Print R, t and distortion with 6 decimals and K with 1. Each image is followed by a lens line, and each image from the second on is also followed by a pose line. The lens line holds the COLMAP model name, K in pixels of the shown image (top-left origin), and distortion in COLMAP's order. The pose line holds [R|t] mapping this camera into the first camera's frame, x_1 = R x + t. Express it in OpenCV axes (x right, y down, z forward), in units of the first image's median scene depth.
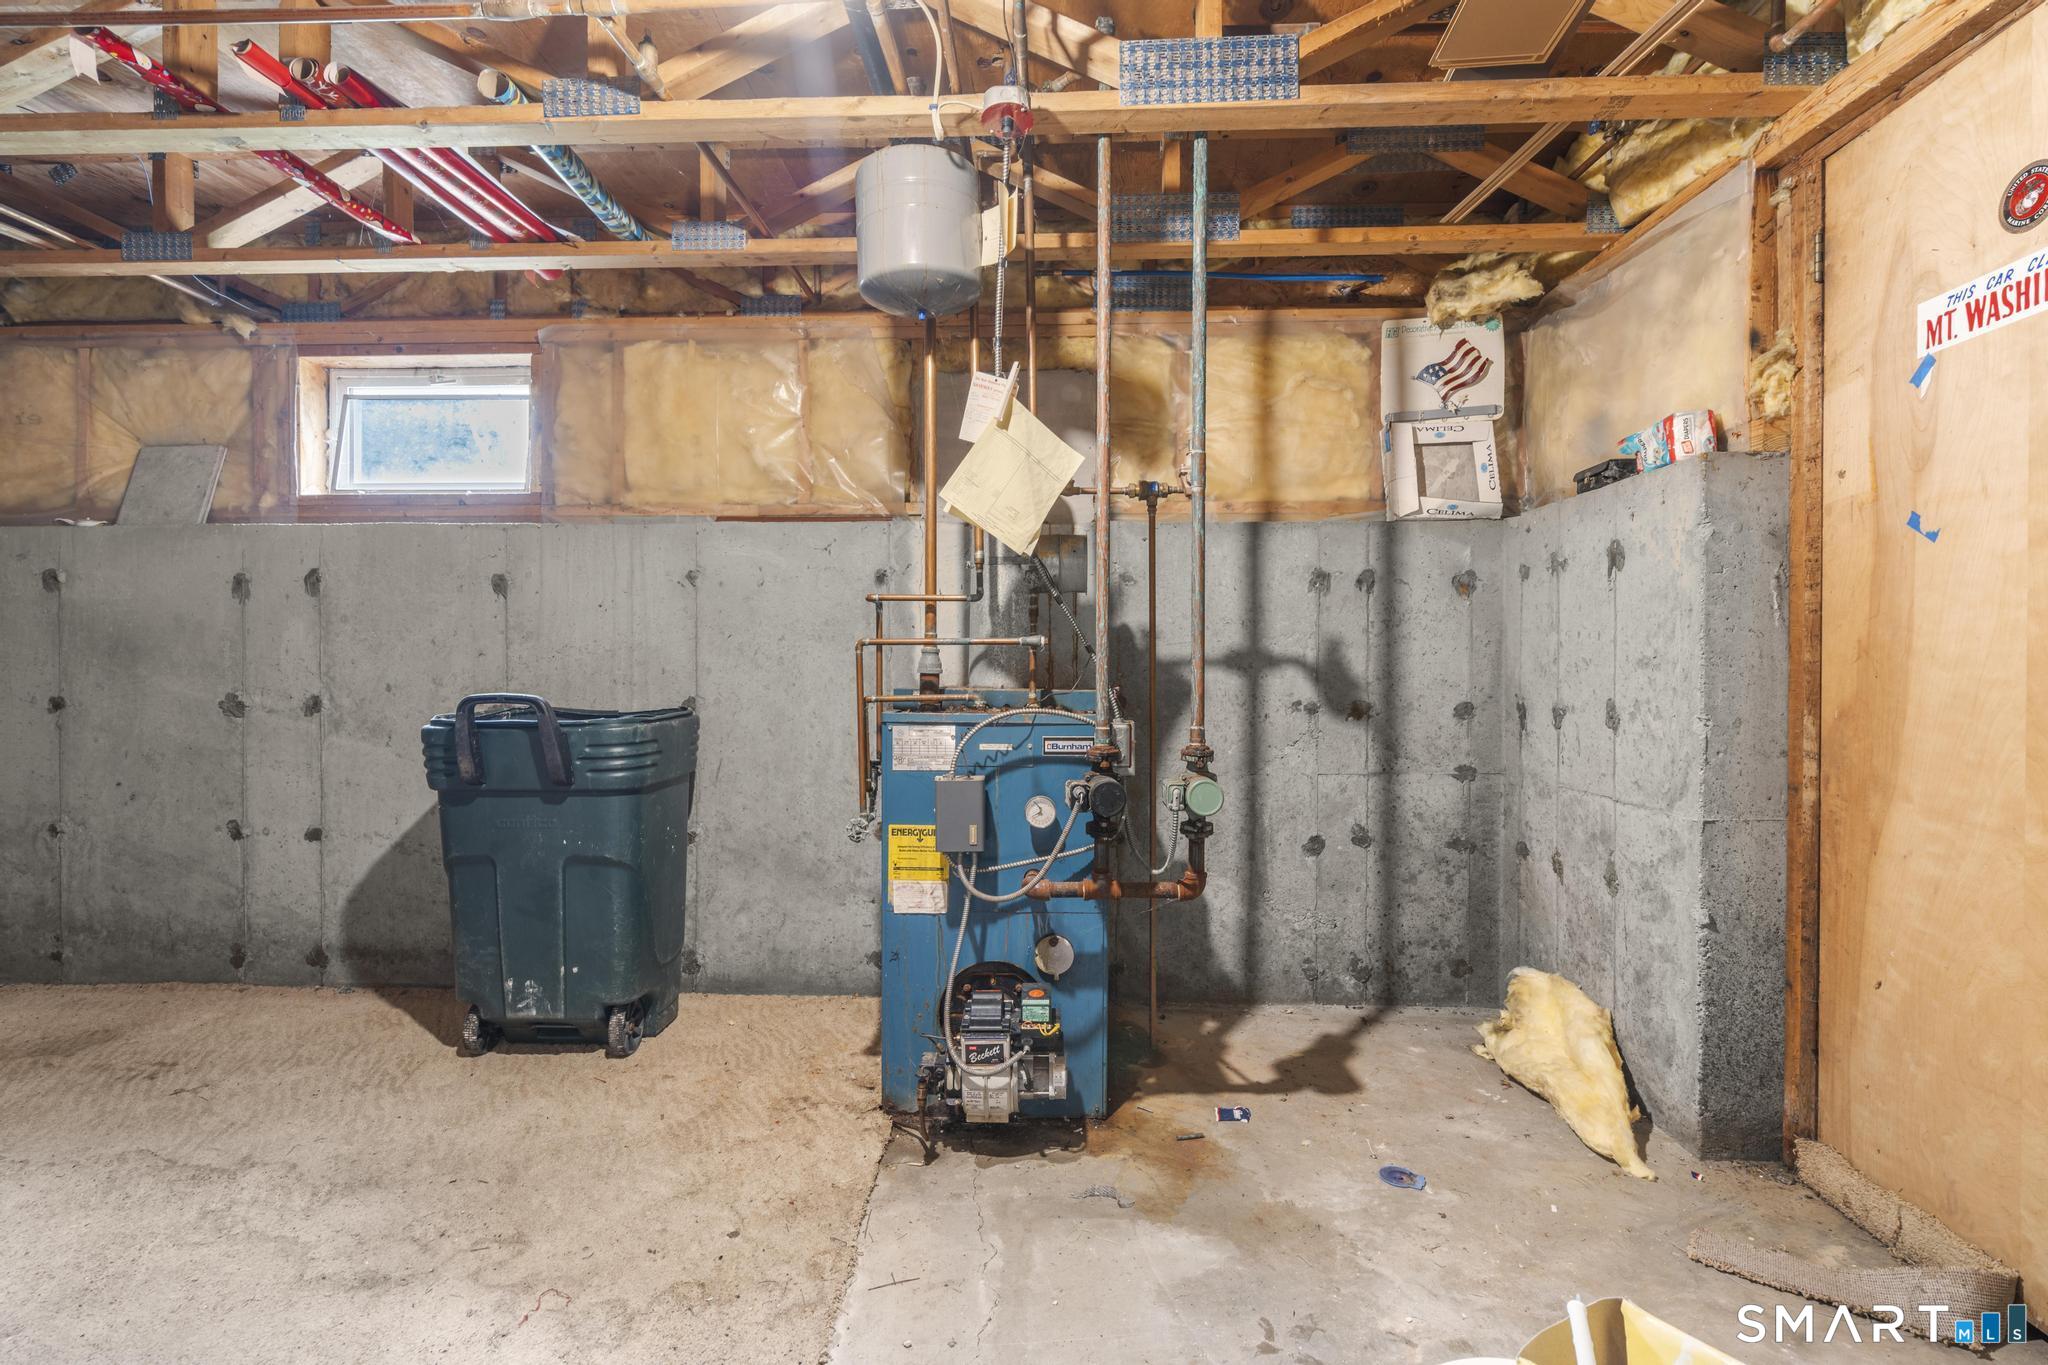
lens RADIAL K [[918.6, 0, 1019.0], [0, 918.6, 677.3], [0, 0, 1]] dist [0.000993, -0.000243]
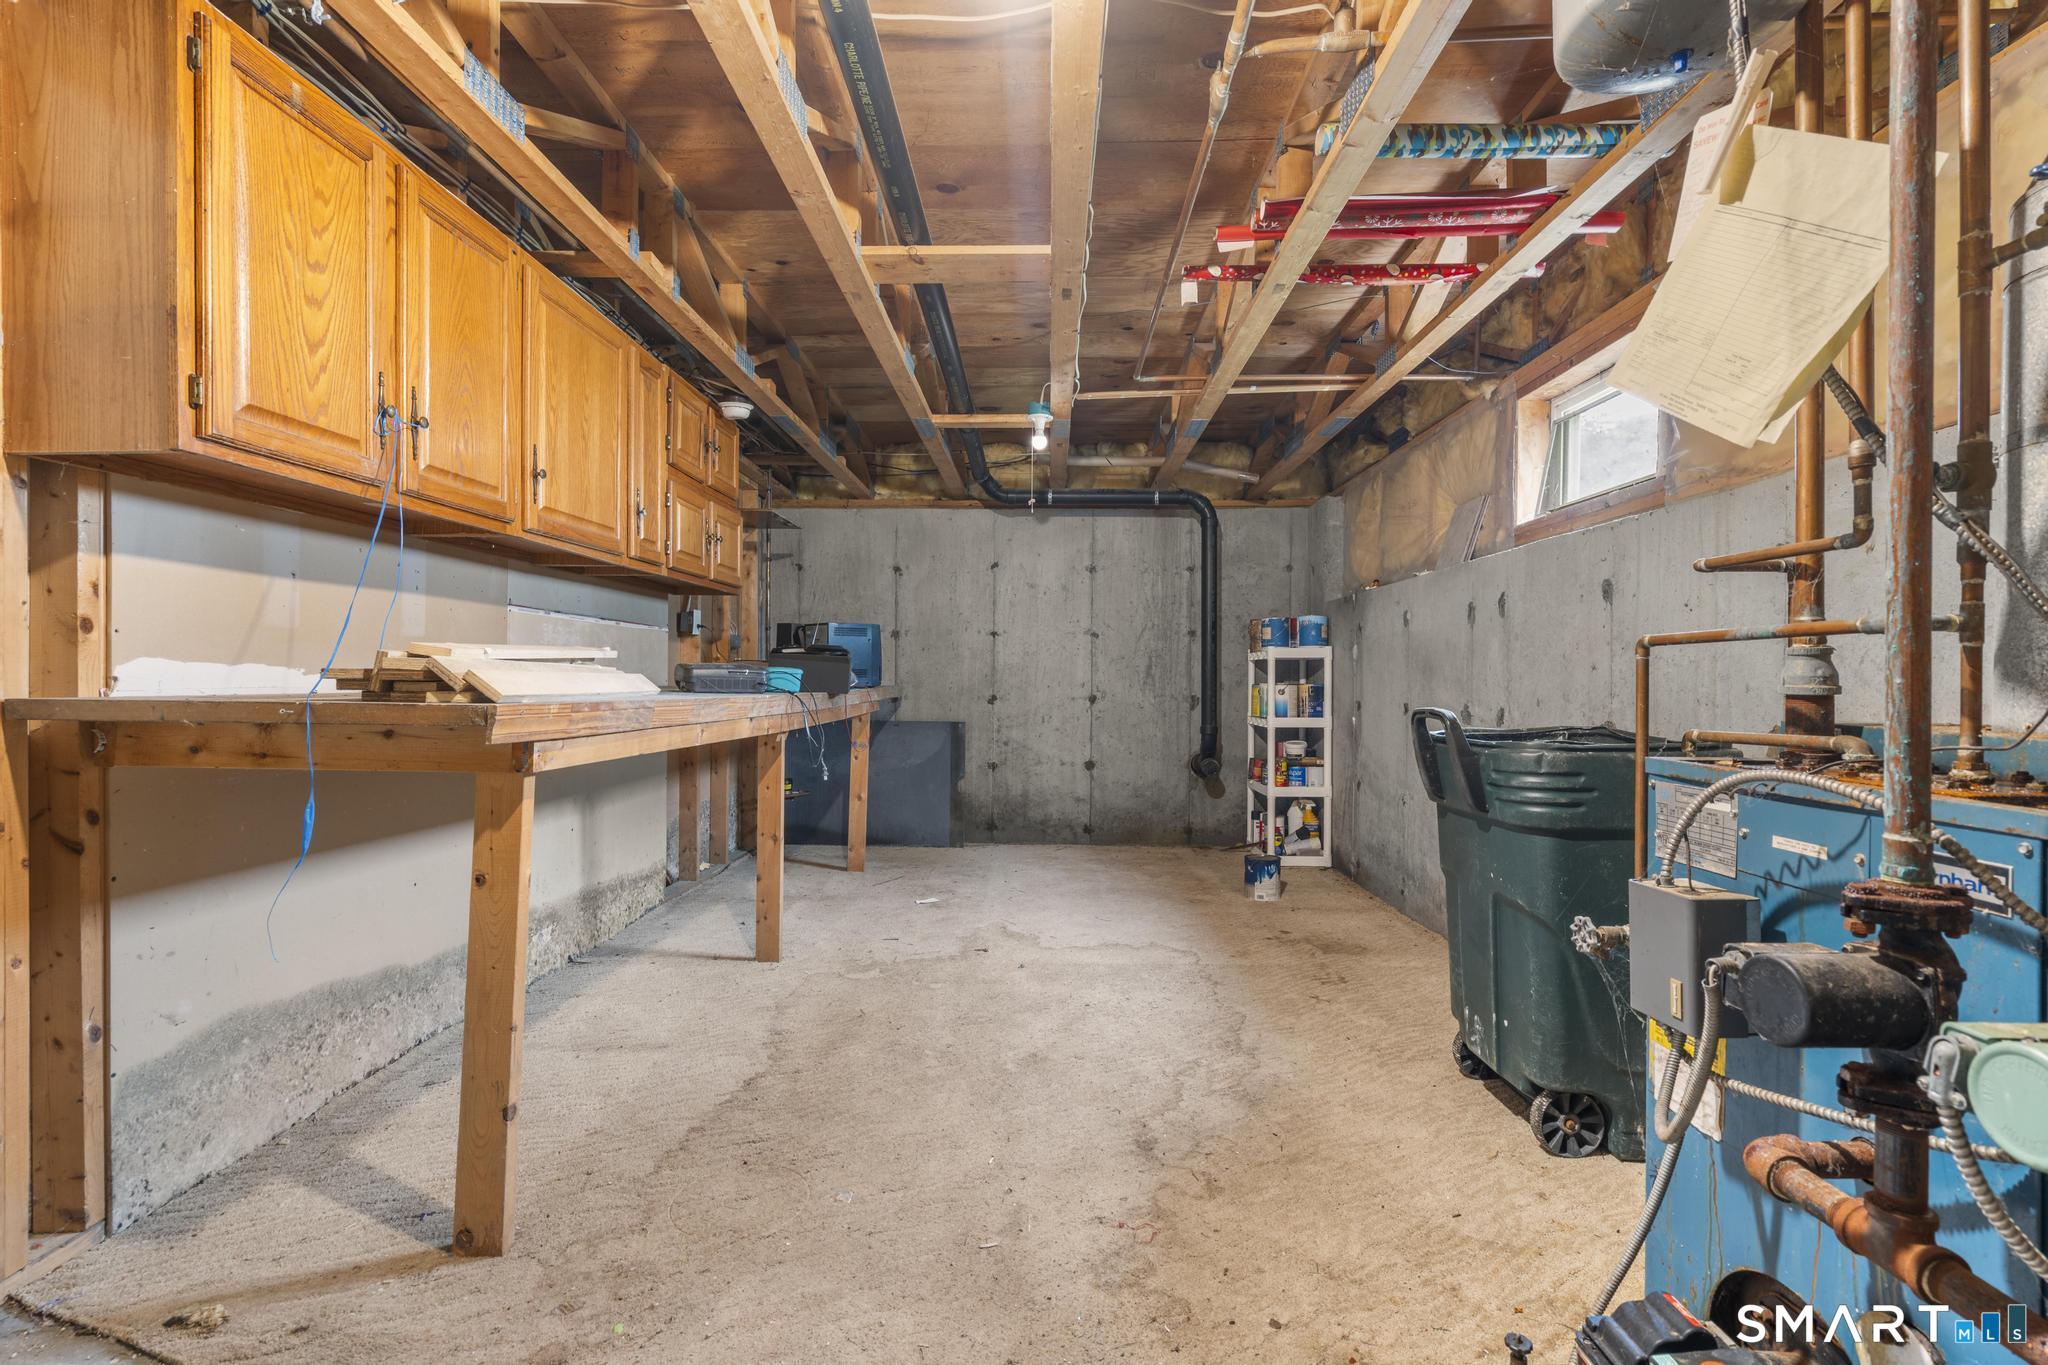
lens RADIAL K [[918.6, 0, 1019.0], [0, 918.6, 677.3], [0, 0, 1]] dist [0.000993, -0.000243]
pose [[0.019162, -0.000967, -0.999816, 0.394409], [-0.021204, 0.999774, -0.001373, -0.003596], [0.999592, 0.021227, 0.019137, 0.507367]]
